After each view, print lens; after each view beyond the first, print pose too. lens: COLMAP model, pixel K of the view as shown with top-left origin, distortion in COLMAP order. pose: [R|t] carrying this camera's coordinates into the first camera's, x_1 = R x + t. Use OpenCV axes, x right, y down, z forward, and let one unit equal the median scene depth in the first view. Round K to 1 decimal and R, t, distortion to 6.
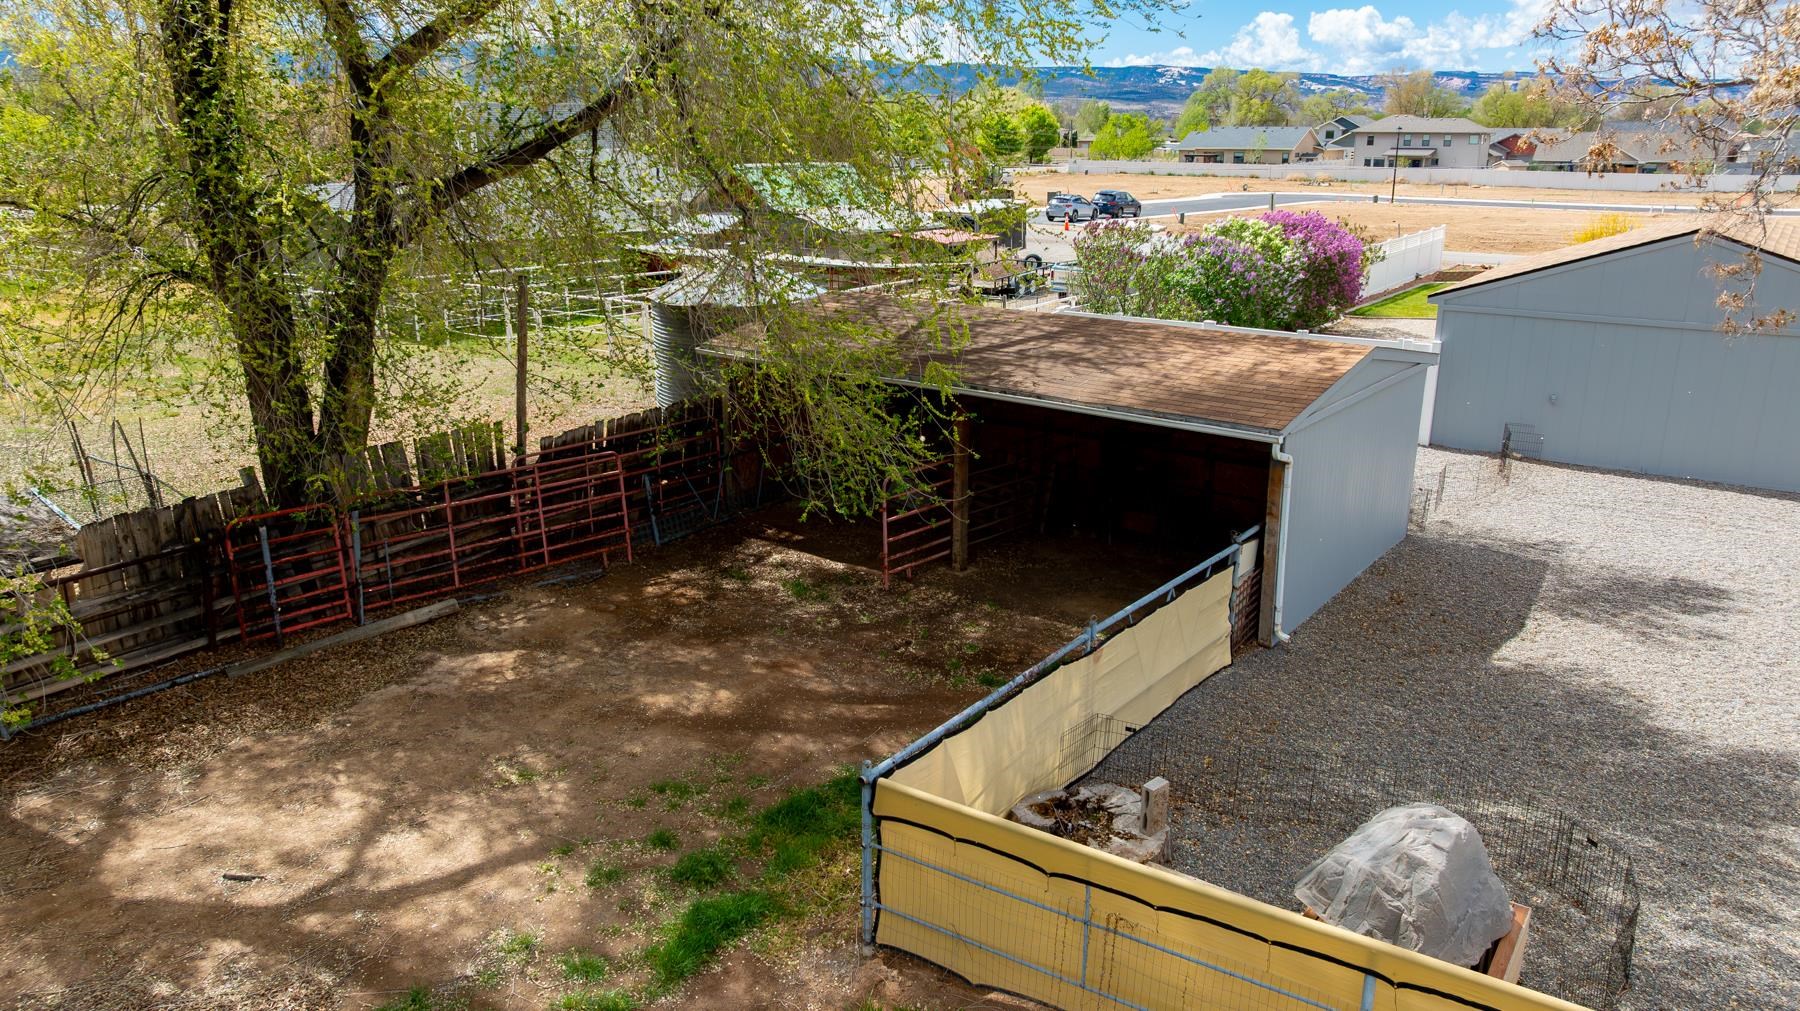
lens RADIAL K [[1303.2, 0, 904.7], [0, 1303.2, 501.9], [0, 0, 1]] dist [-0.005893, -0.001800]
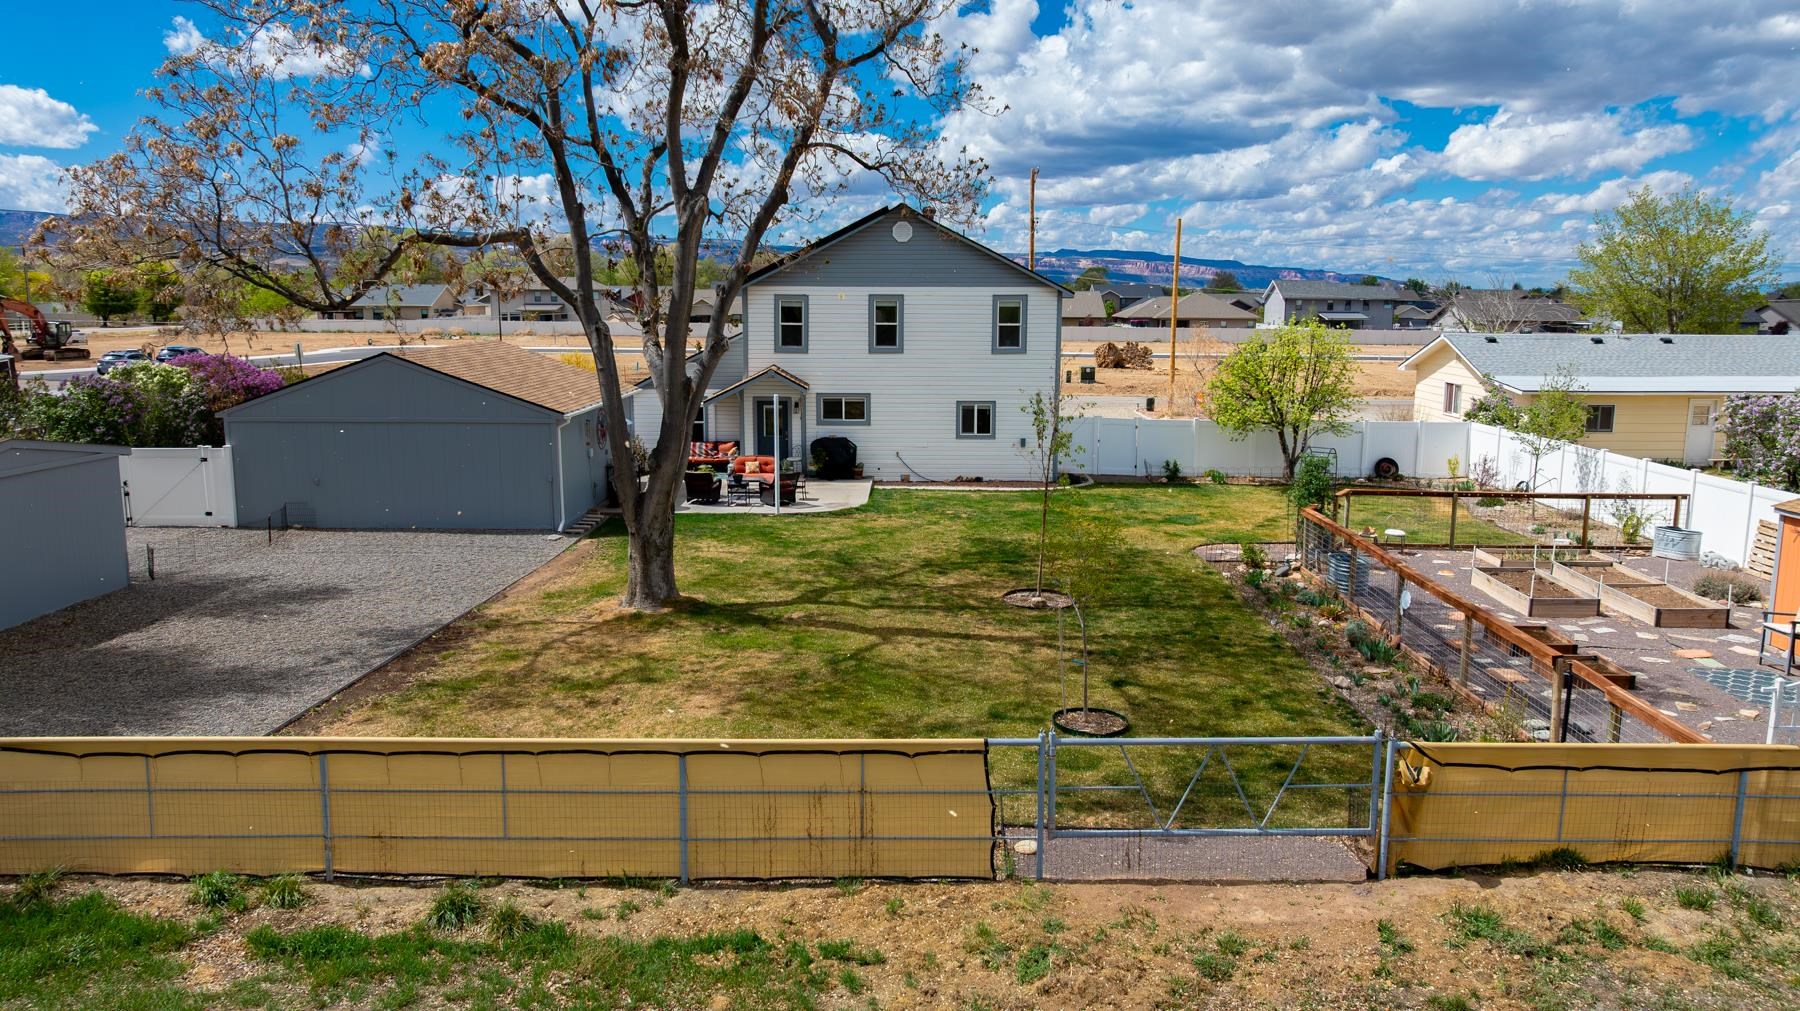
lens RADIAL K [[1303.2, 0, 906.4], [0, 1303.2, 507.4], [0, 0, 1]] dist [-0.005893, -0.001800]
pose [[0.833820, -0.091389, 0.544419, 0.032965], [0.151307, 0.986269, -0.066180, 0.015472], [-0.530895, 0.137556, 0.836199, -0.053053]]
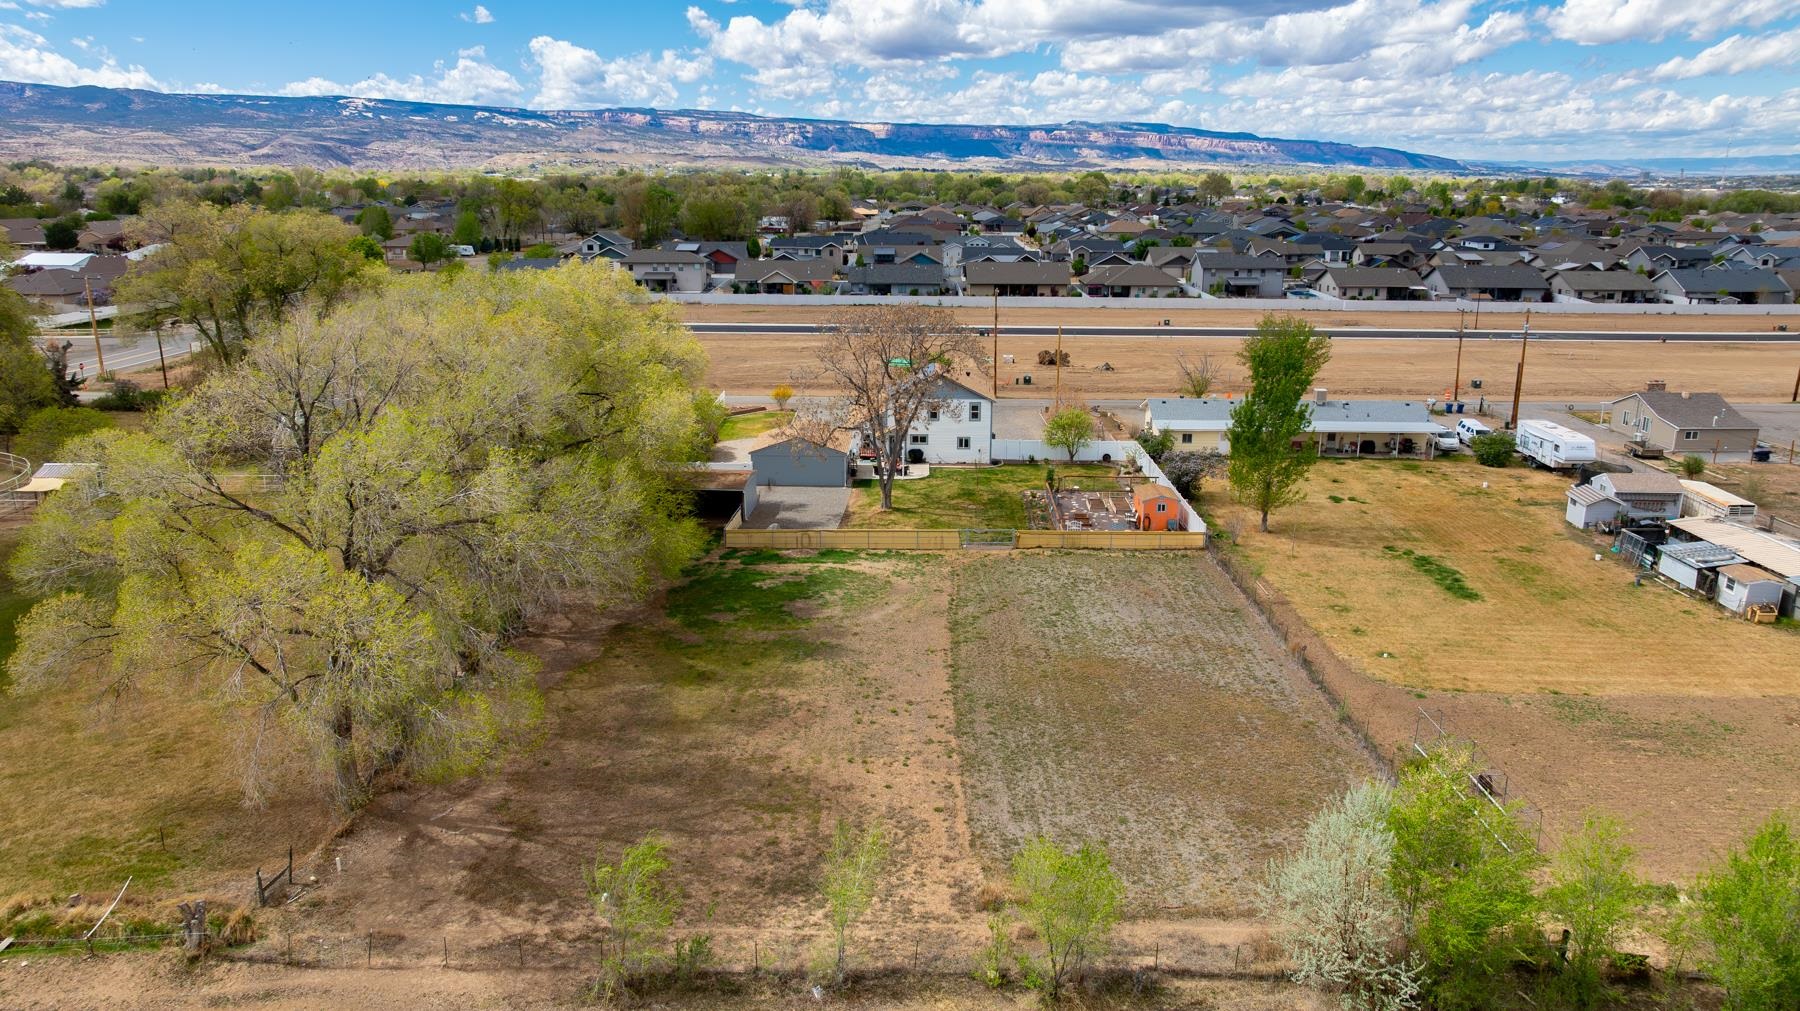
lens RADIAL K [[1303.2, 0, 900.7], [0, 1303.2, 504.4], [0, 0, 1]] dist [-0.005893, -0.001800]
pose [[0.839107, -0.139270, 0.525836, -0.198901], [0.150064, 0.988424, 0.022322, 0.000029], [-0.522858, 0.060179, 0.850293, -0.397266]]
